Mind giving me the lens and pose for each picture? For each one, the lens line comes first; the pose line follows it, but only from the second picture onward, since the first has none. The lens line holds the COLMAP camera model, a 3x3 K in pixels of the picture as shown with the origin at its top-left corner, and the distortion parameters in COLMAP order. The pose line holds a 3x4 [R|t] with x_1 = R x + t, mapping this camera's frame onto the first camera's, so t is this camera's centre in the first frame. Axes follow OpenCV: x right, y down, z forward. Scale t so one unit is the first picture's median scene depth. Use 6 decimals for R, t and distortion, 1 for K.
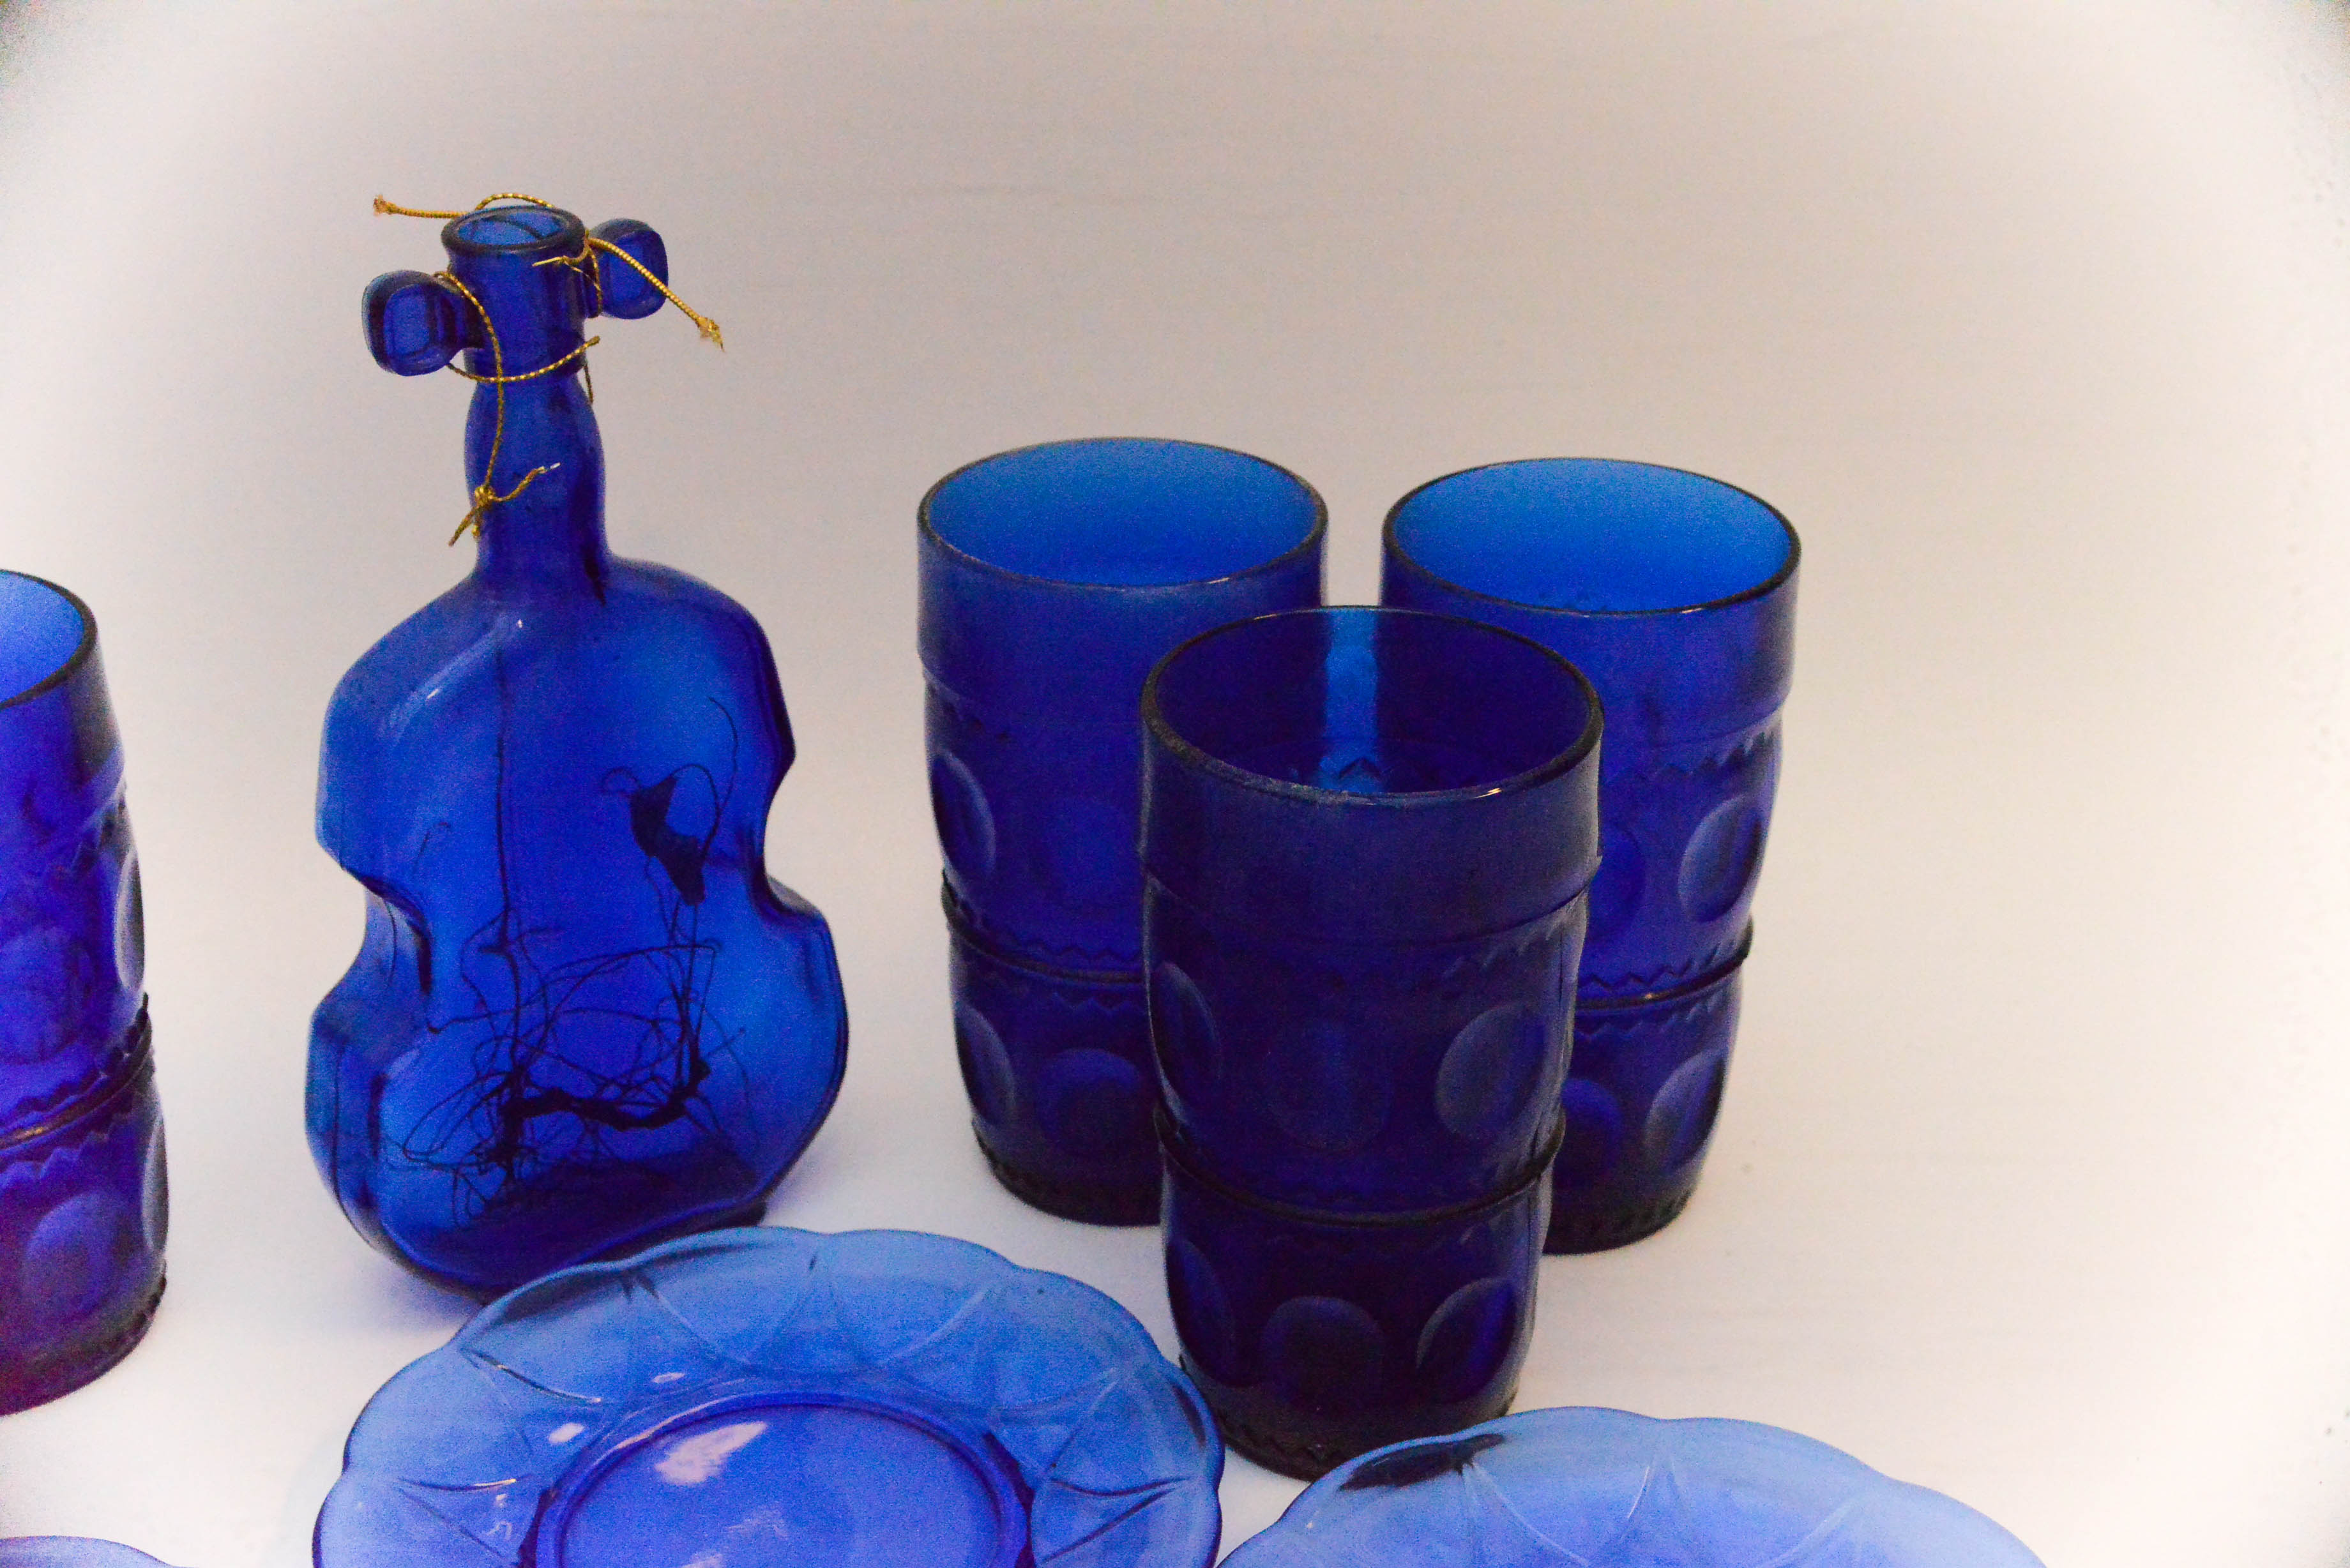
lens RADIAL K [[3462.5, 0, 1175.0], [0, 3462.5, 784.0], [0, 0, 1]] dist [0.044809, 0.061346]
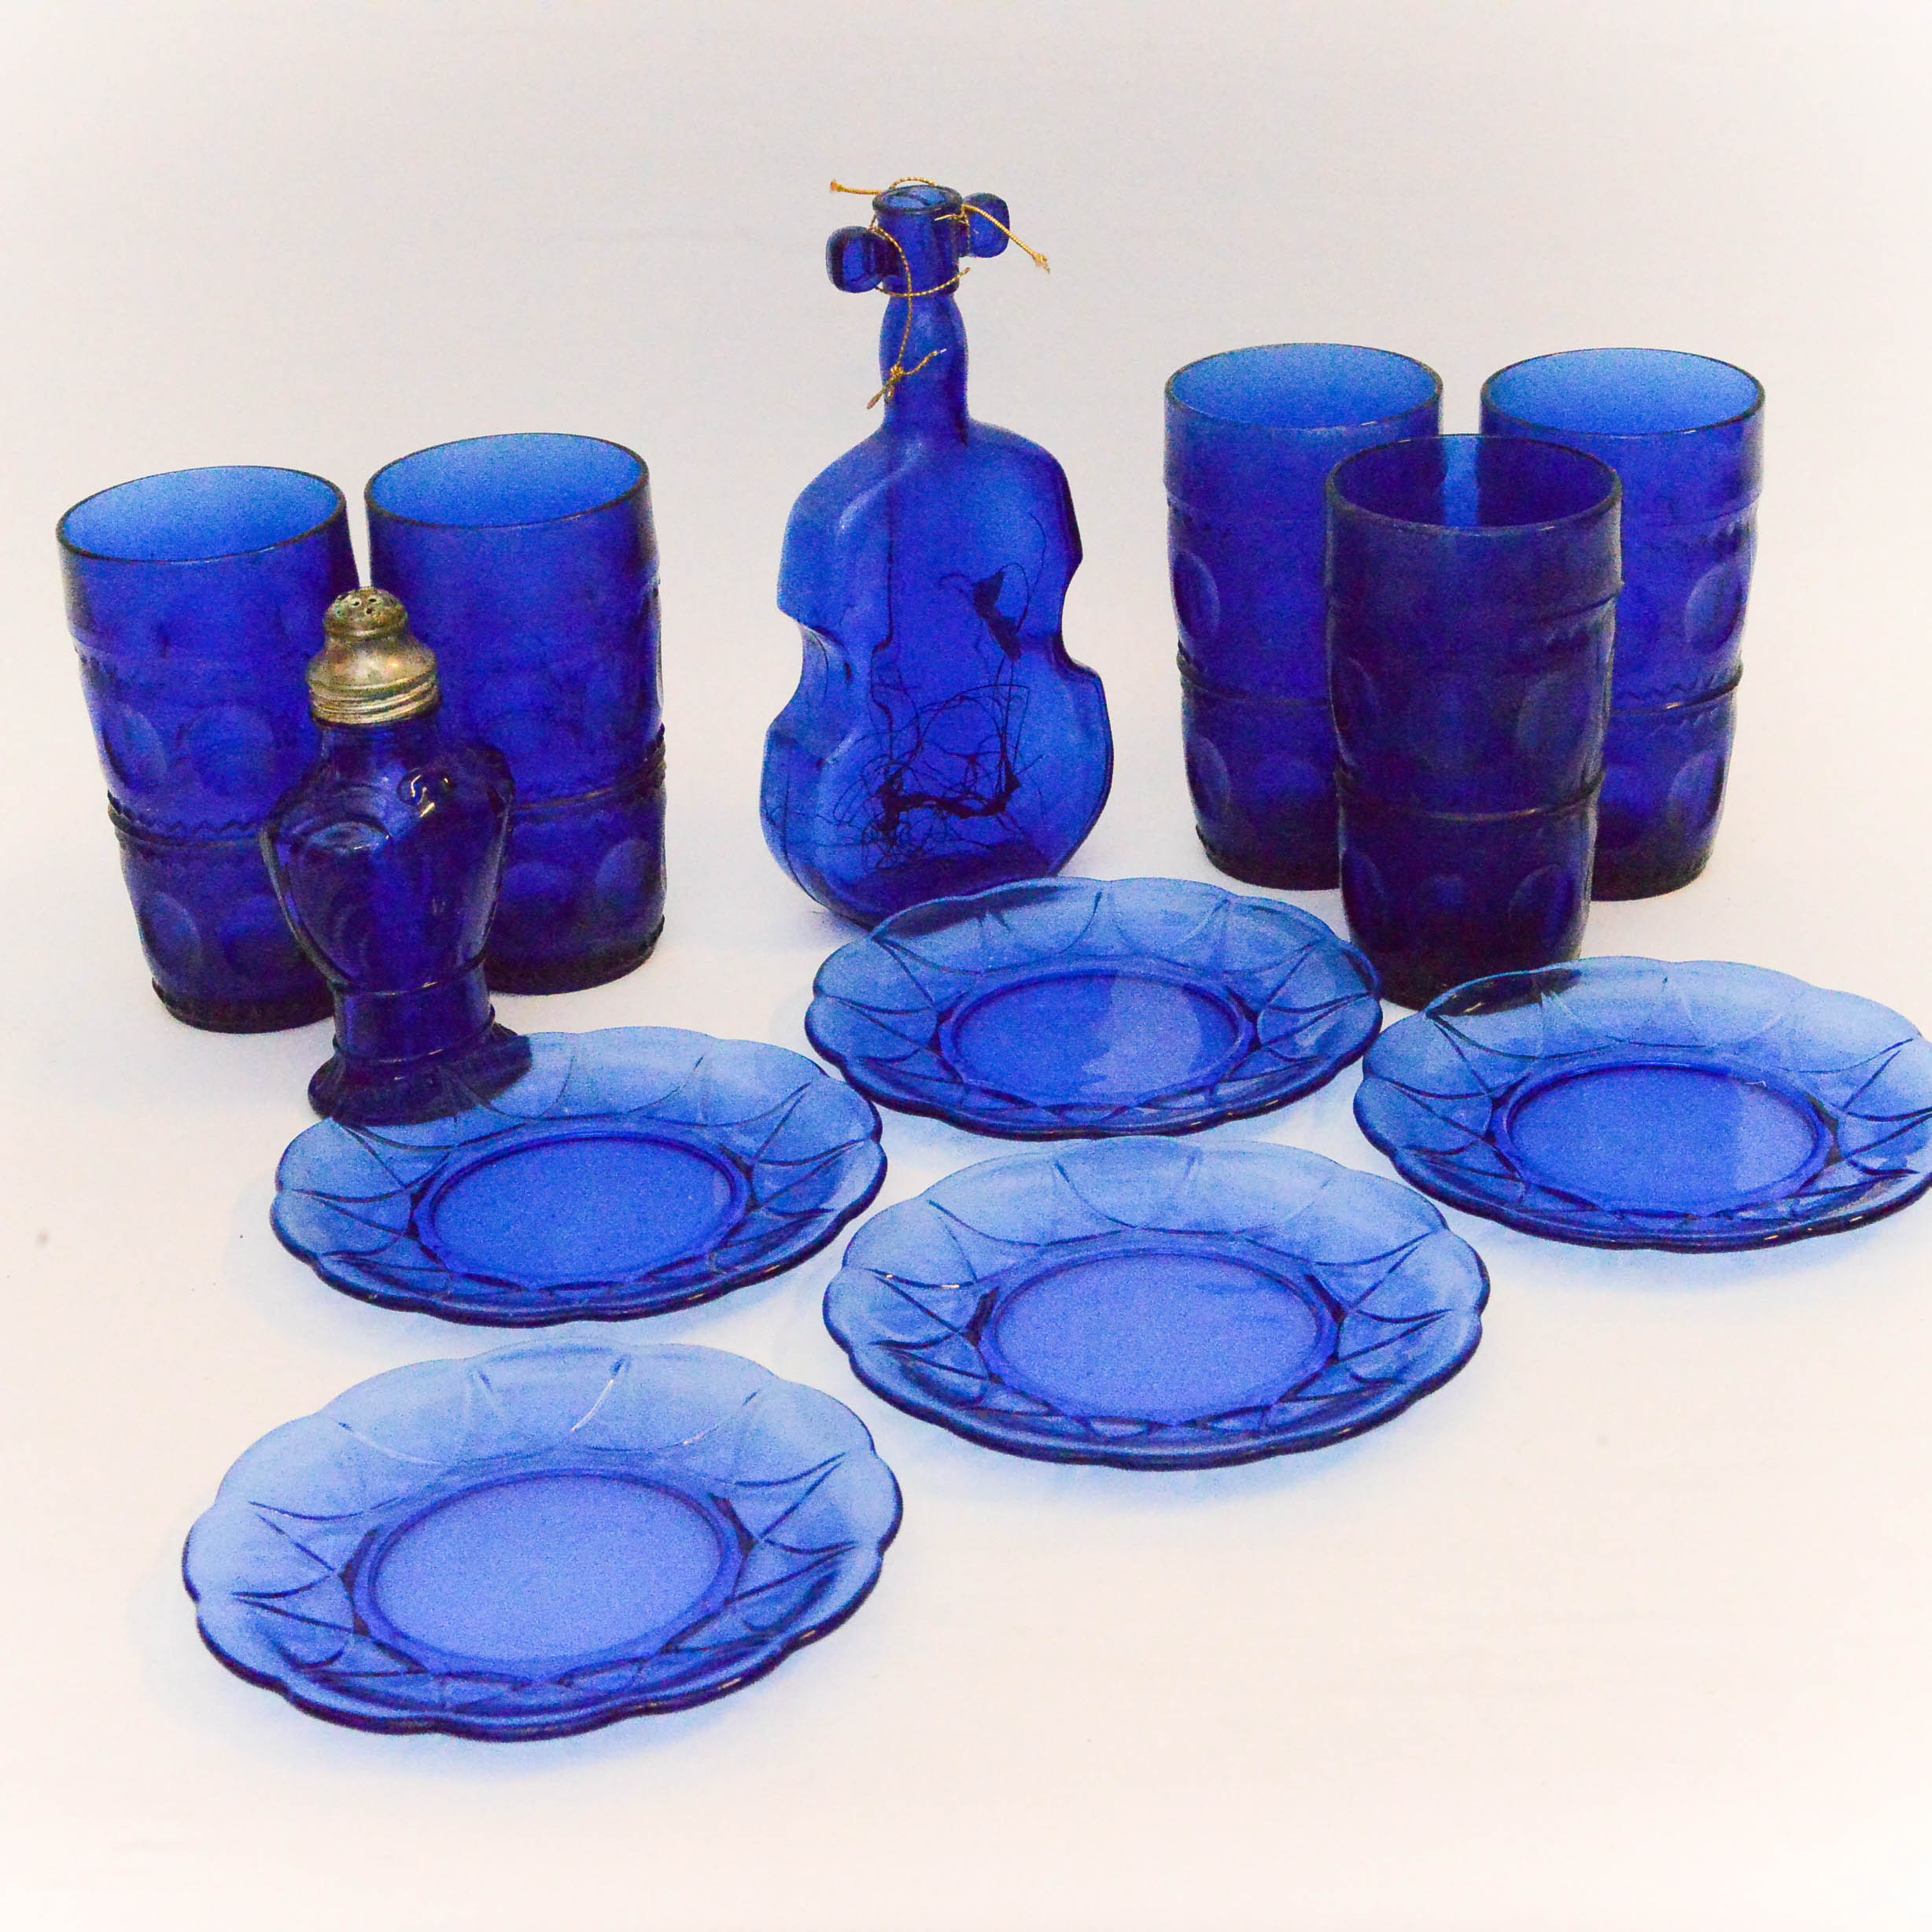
lens RADIAL K [[4373.3, 0, 900.9], [0, 4373.3, 964.6], [0, 0, 1]] dist [0.013852, 0.516282]
pose [[0.996992, -0.012133, -0.076543, -0.048728], [0.010364, 0.999671, -0.023467, 0.220816], [0.076802, 0.022603, 0.996790, -0.915475]]
